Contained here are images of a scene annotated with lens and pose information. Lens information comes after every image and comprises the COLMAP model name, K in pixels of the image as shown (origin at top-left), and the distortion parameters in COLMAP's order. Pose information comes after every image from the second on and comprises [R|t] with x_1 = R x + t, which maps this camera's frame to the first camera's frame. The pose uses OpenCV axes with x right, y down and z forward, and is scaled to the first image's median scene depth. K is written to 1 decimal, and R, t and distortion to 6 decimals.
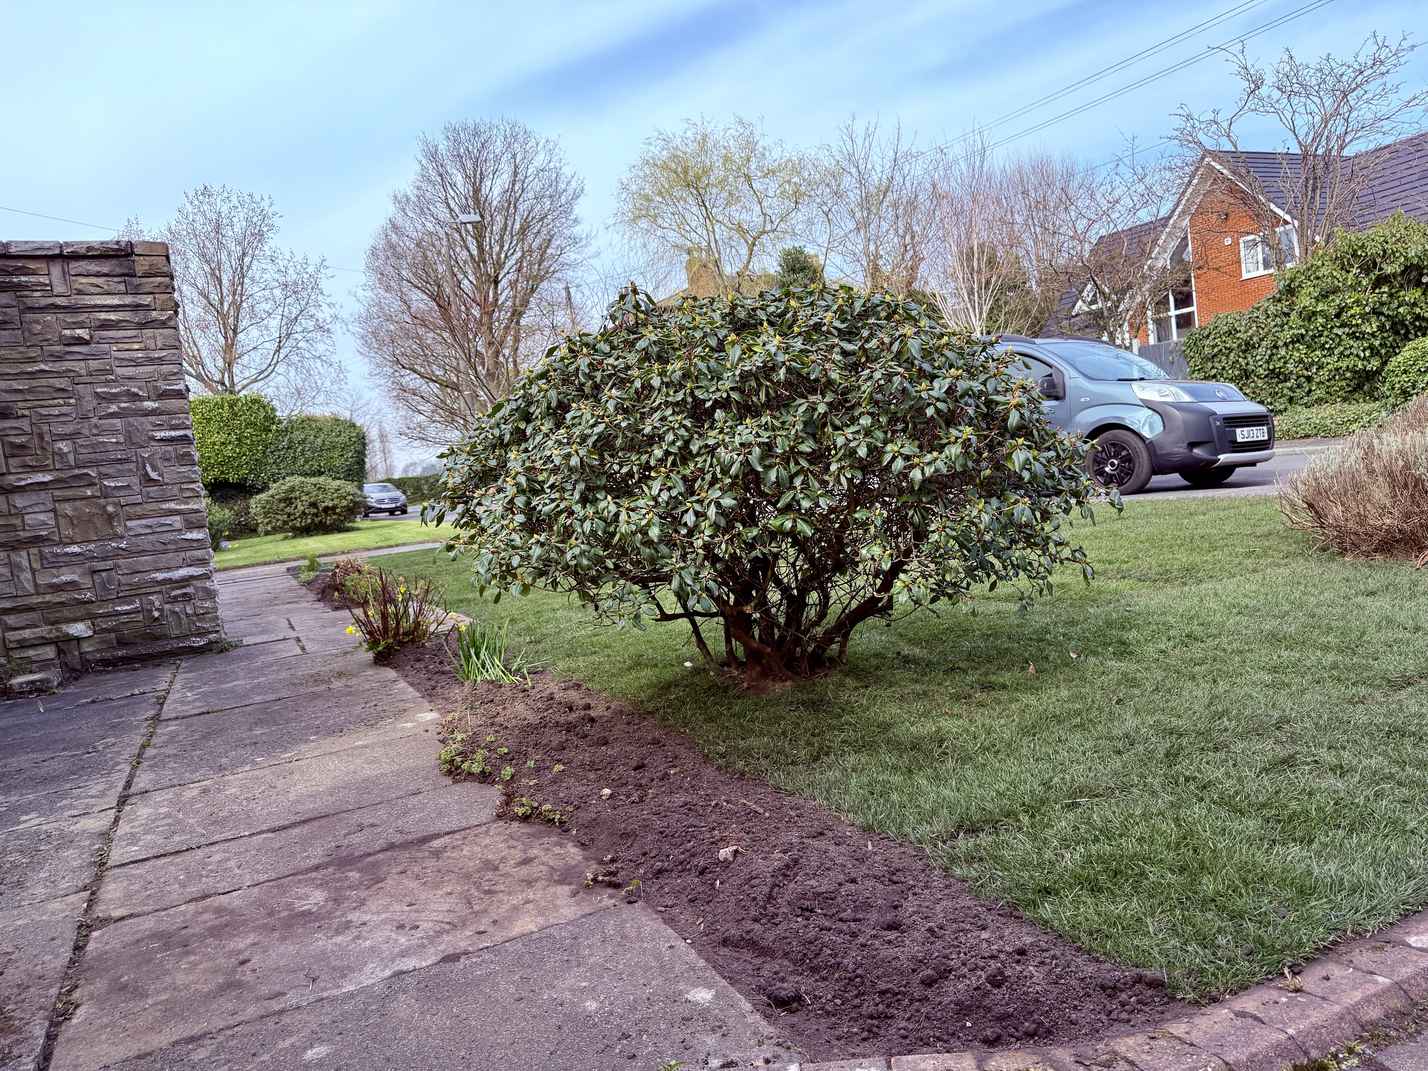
lens RADIAL K [[1002.8, 0, 709.4], [0, 1002.8, 537.5], [0, 0, 1]] dist [0.038665, -0.049852]
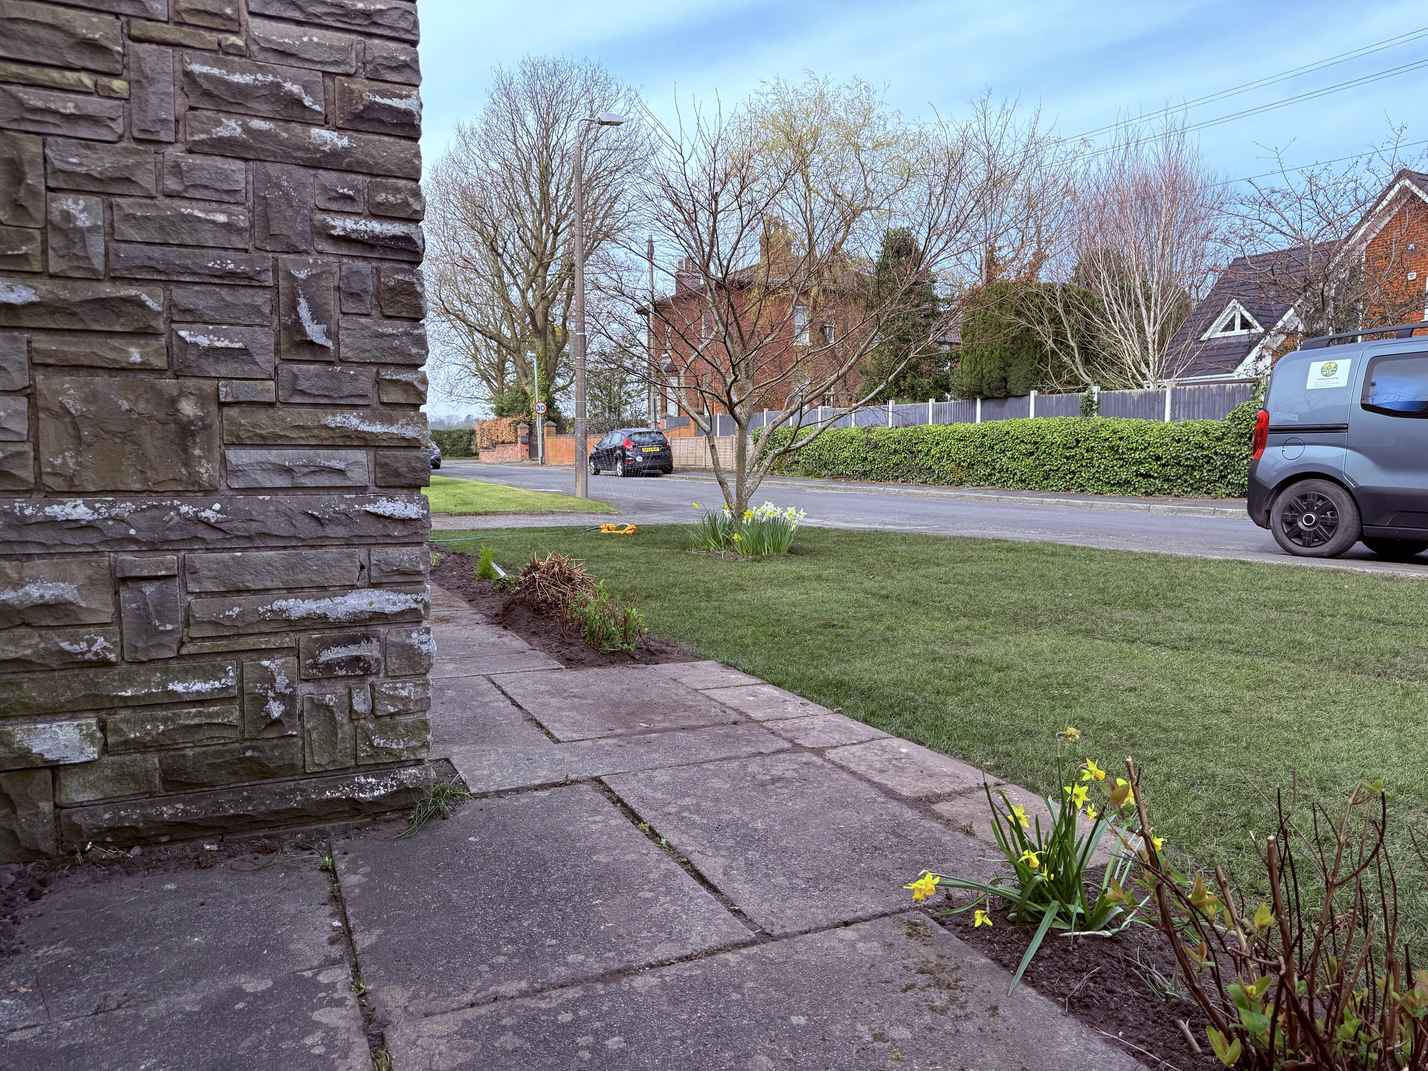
lens RADIAL K [[1002.8, 0, 712.8], [0, 1002.8, 533.0], [0, 0, 1]] dist [0.038665, -0.049852]
pose [[0.992689, 0.120582, 0.005387, -0.402009], [-0.120616, 0.992678, 0.006475, -0.009289], [-0.004567, -0.007077, 0.999965, 0.636184]]
